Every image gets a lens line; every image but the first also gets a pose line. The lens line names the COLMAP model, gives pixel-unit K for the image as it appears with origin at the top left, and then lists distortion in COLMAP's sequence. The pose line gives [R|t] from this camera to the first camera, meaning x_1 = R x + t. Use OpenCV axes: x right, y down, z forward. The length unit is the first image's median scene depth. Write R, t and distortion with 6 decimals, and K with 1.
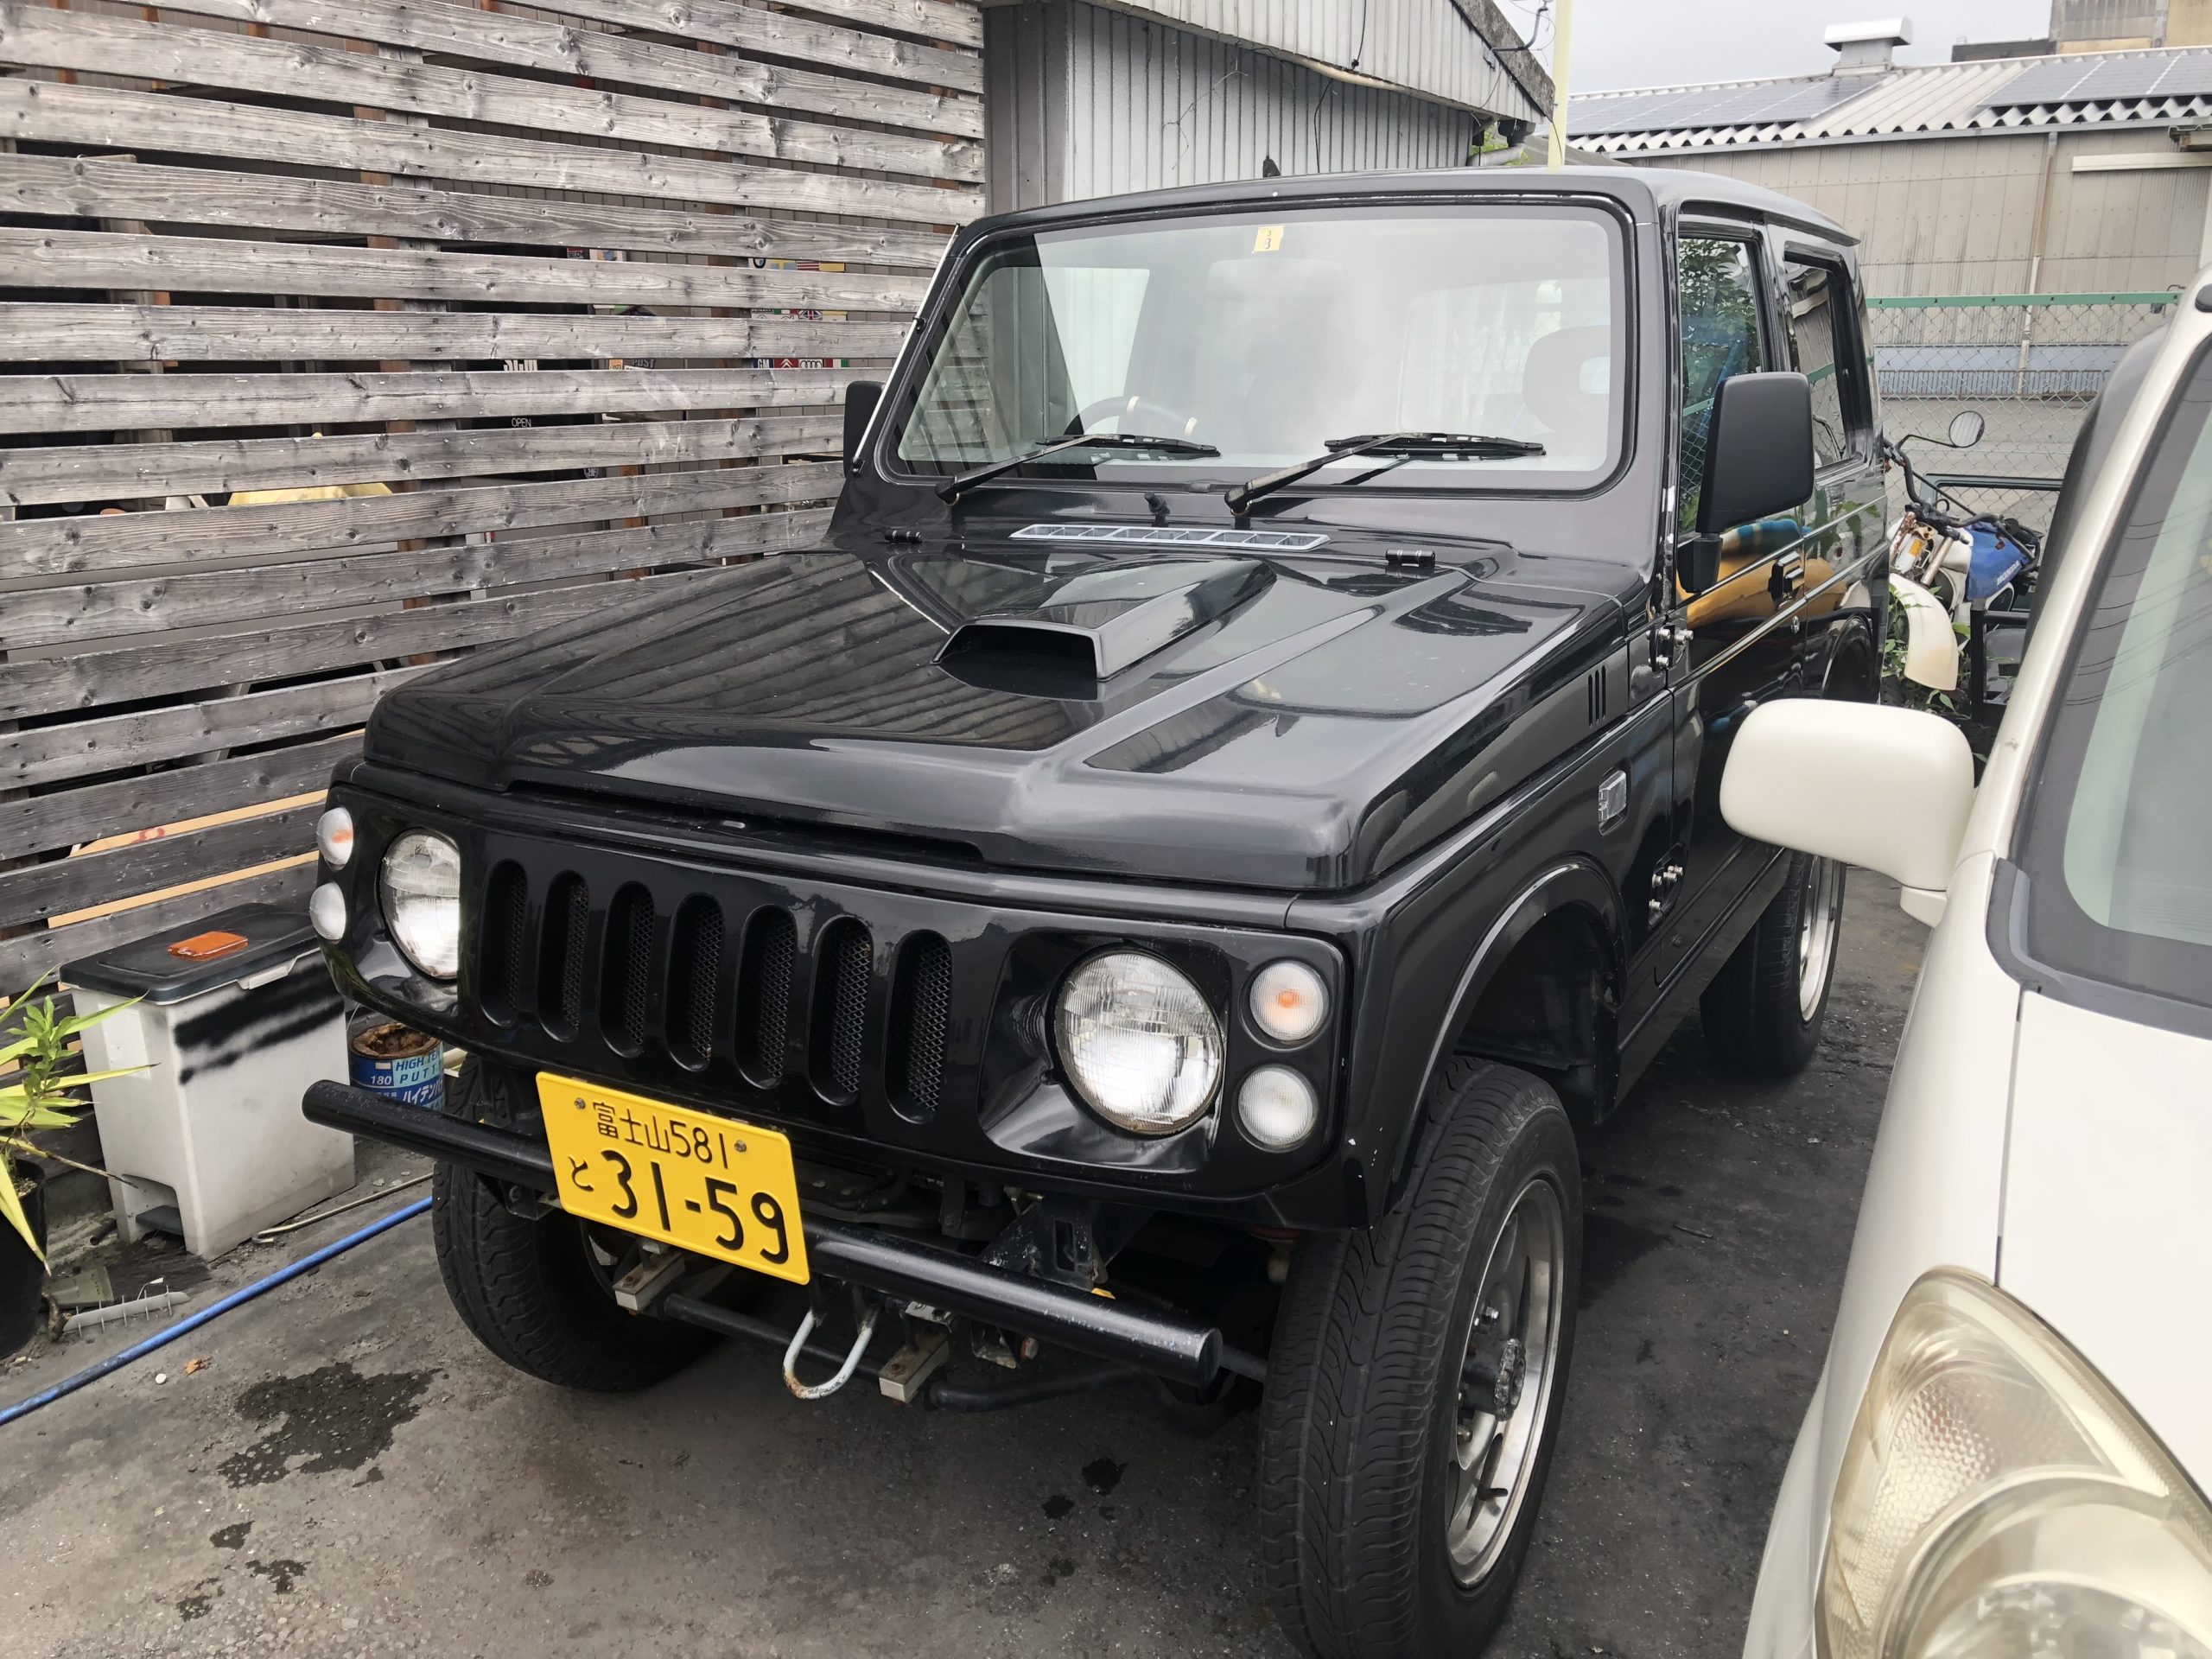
lens RADIAL K [[1825.8, 0, 1107.5], [0, 1825.8, 826.0], [0, 0, 1]] dist [0.004894, 0.002711]
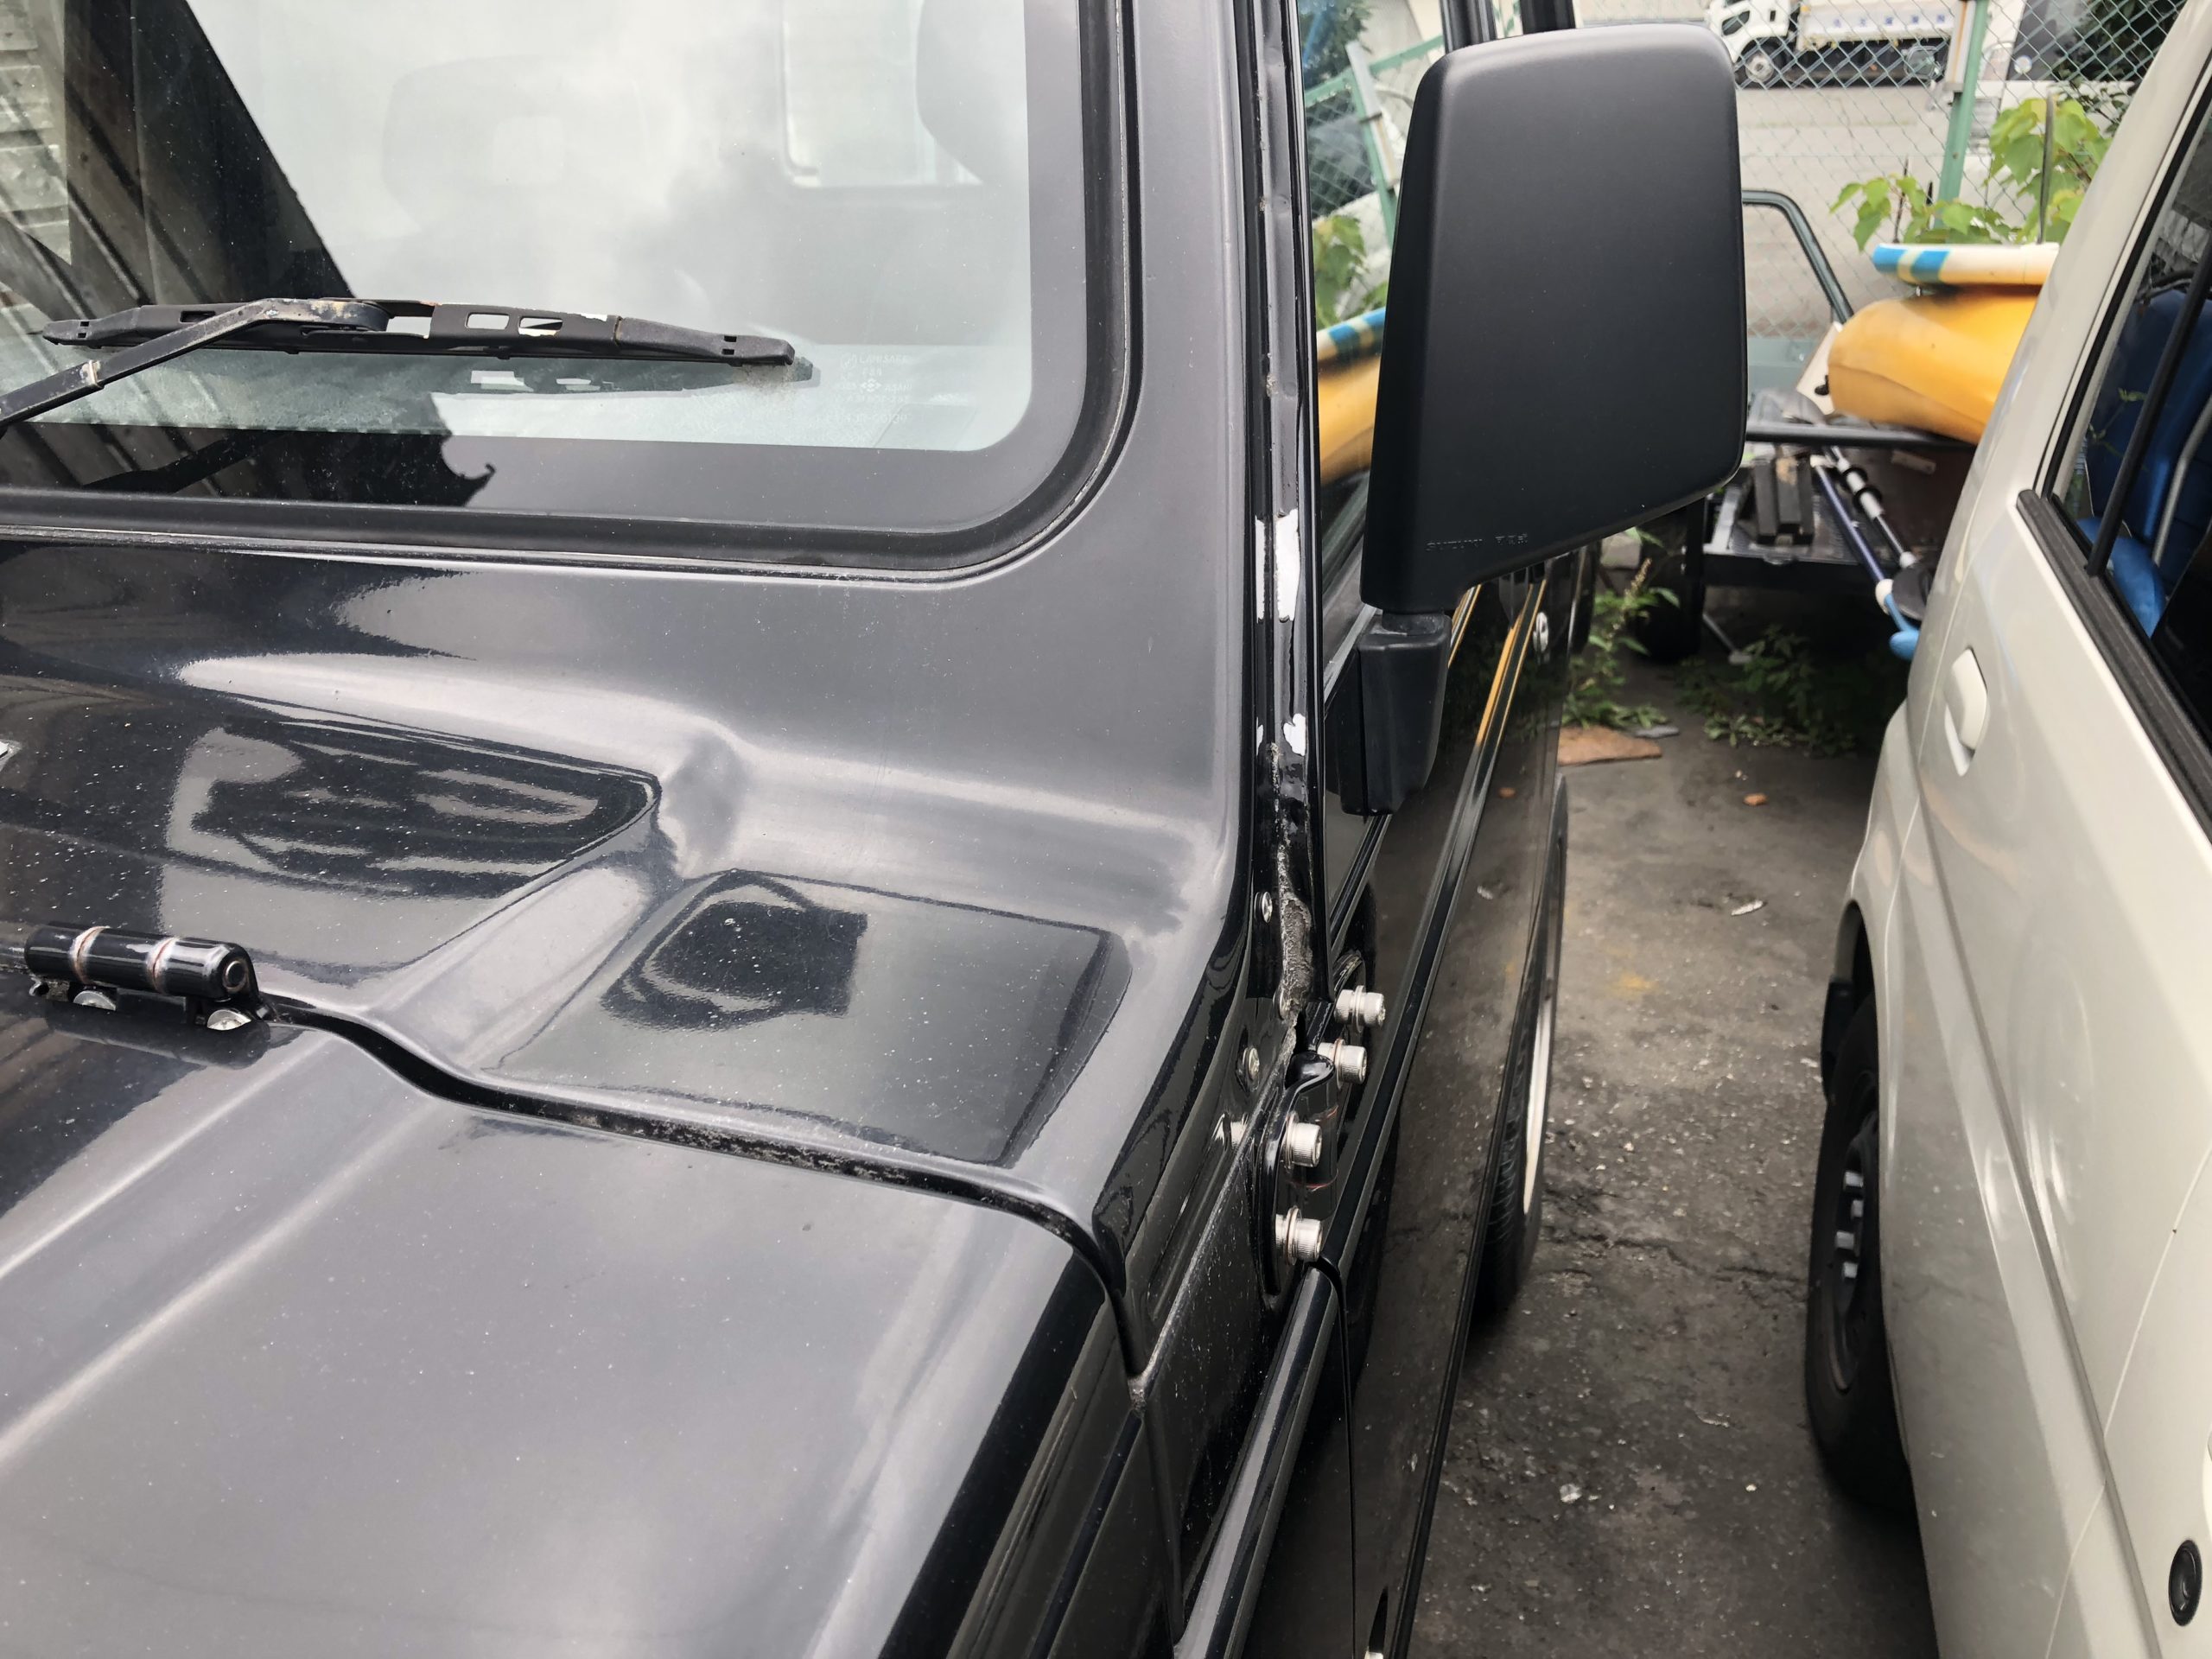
lens RADIAL K [[1825.8, 0, 1101.4], [0, 1825.8, 832.6], [0, 0, 1]] dist [0.004894, 0.002711]
pose [[0.973975, -0.108329, 0.199093, 0.221565], [0.076338, 0.983854, 0.161878, -0.178493], [-0.213414, -0.142466, 0.966518, 0.731066]]
